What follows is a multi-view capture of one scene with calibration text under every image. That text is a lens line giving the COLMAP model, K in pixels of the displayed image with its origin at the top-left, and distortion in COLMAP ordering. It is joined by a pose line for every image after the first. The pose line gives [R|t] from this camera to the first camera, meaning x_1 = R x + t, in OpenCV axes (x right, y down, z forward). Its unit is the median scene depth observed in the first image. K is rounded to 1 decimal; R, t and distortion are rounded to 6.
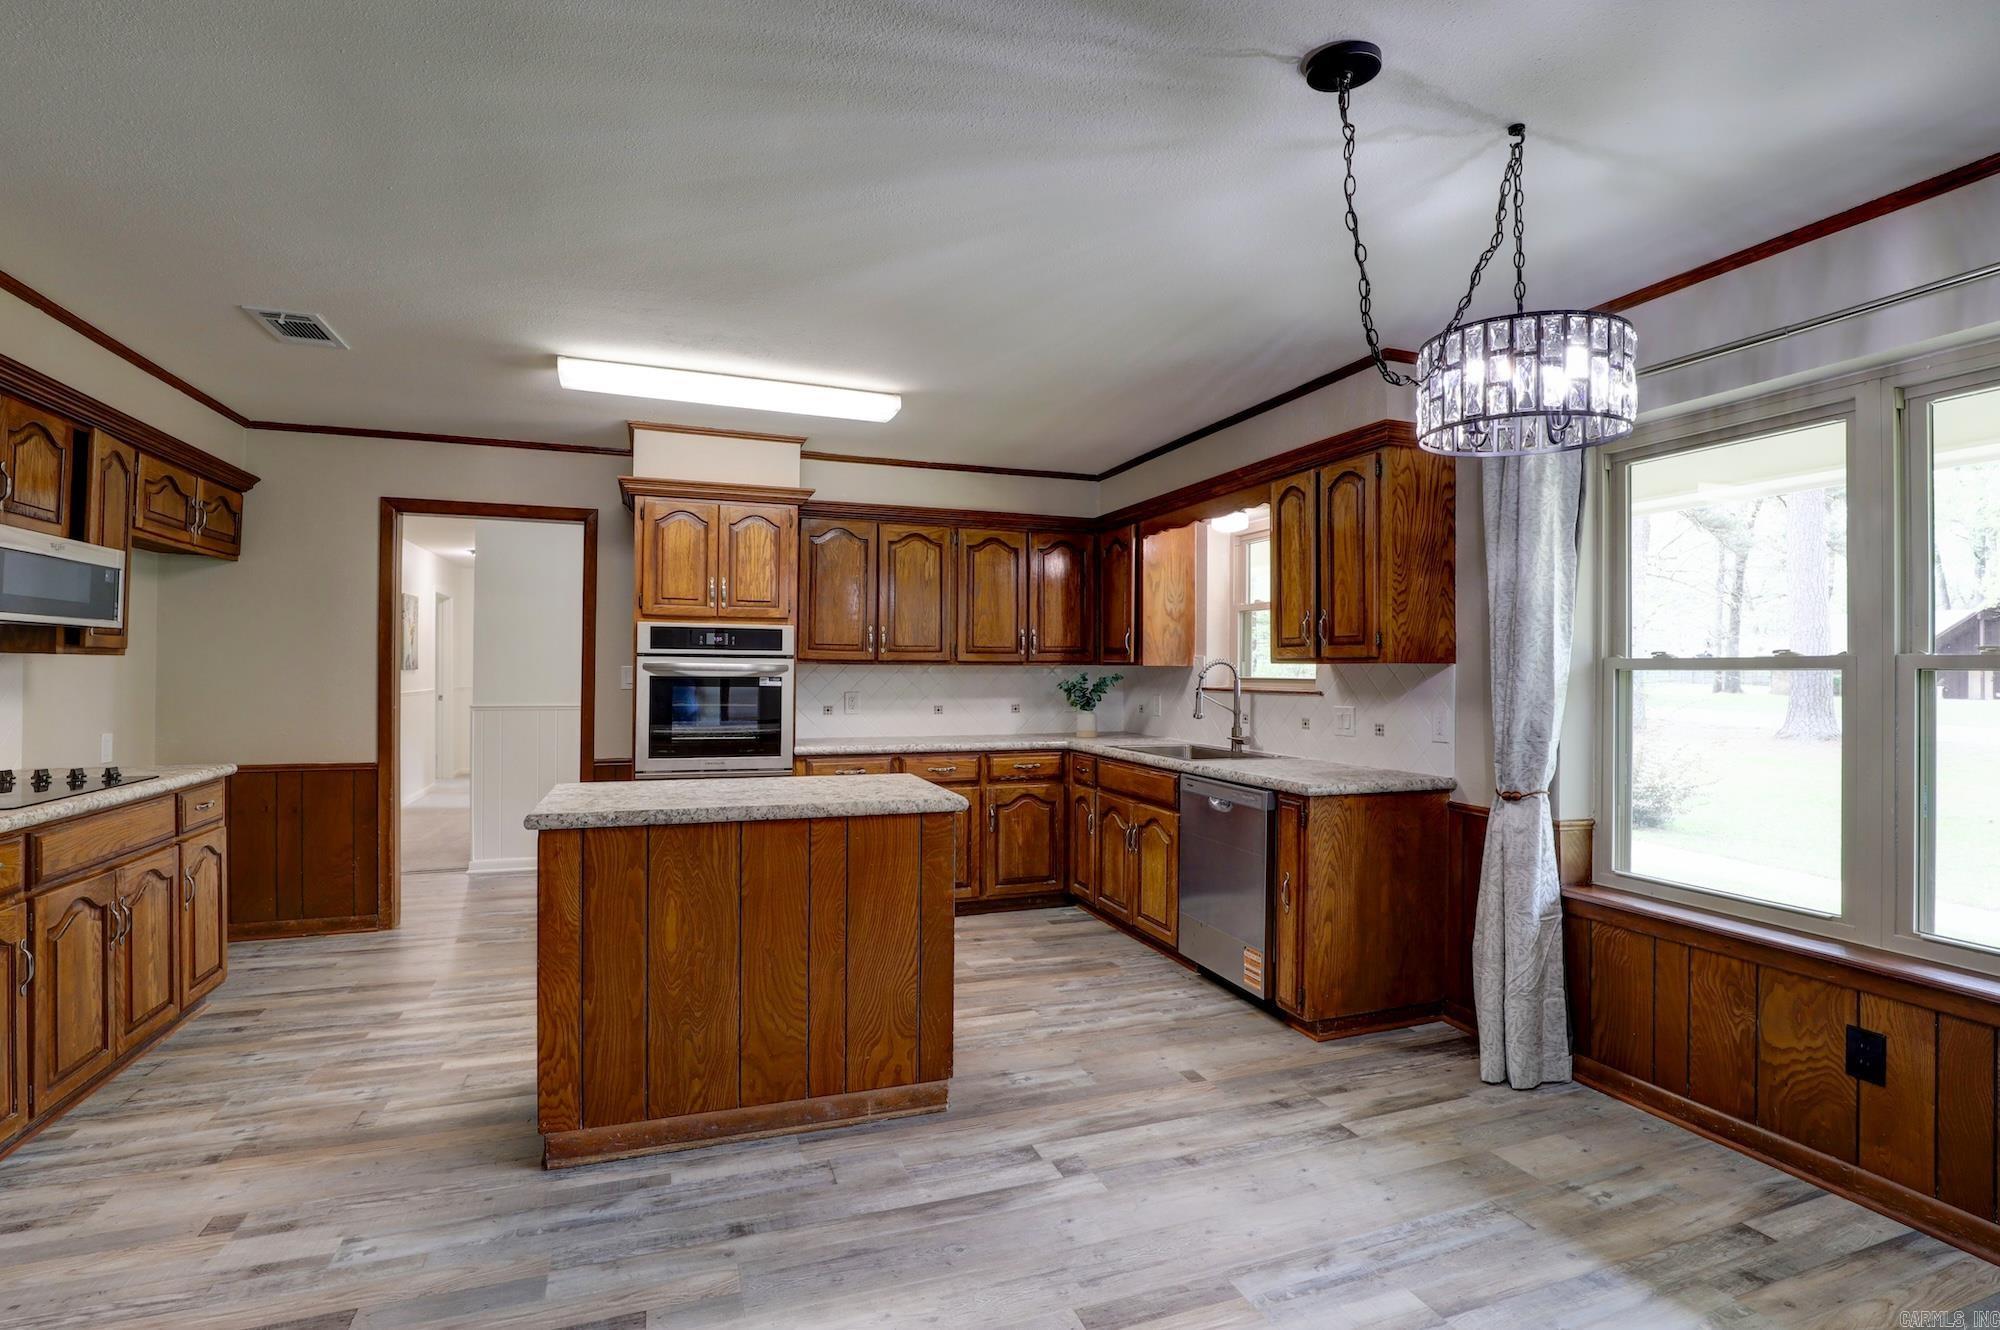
lens RADIAL K [[974.2, 0, 1036.3], [0, 974.2, 651.8], [0, 0, 1]] dist [-0.030654, 0.007022]
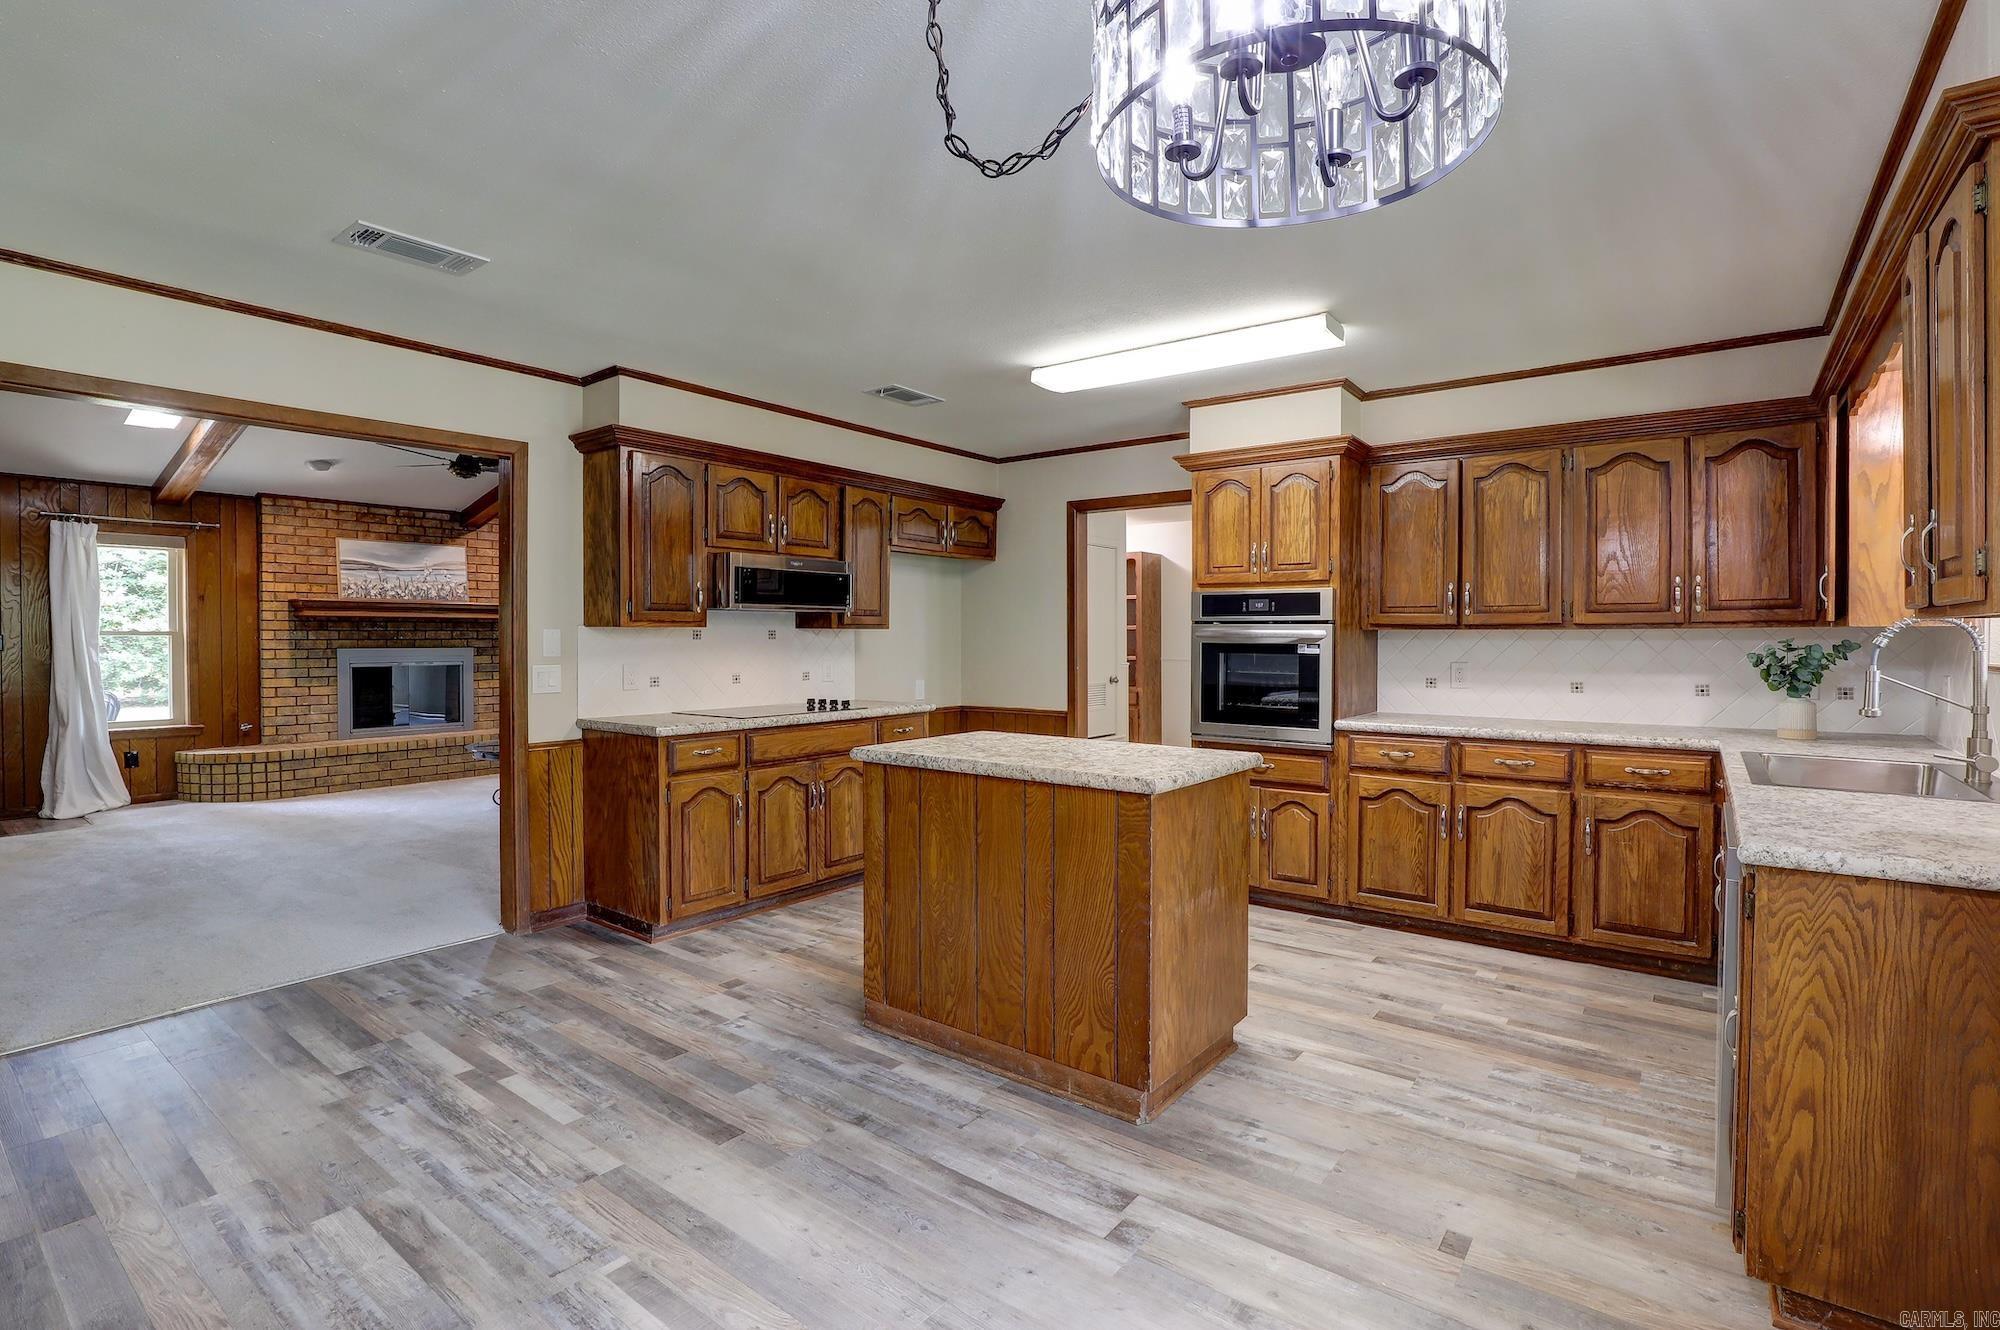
lens RADIAL K [[974.2, 0, 1036.3], [0, 974.2, 651.8], [0, 0, 1]] dist [-0.030654, 0.007022]
pose [[0.524901, 0.006645, -0.851137, 0.506613], [0.018568, 0.999642, 0.019255, 0.013810], [0.850961, -0.025911, 0.524590, 0.377756]]
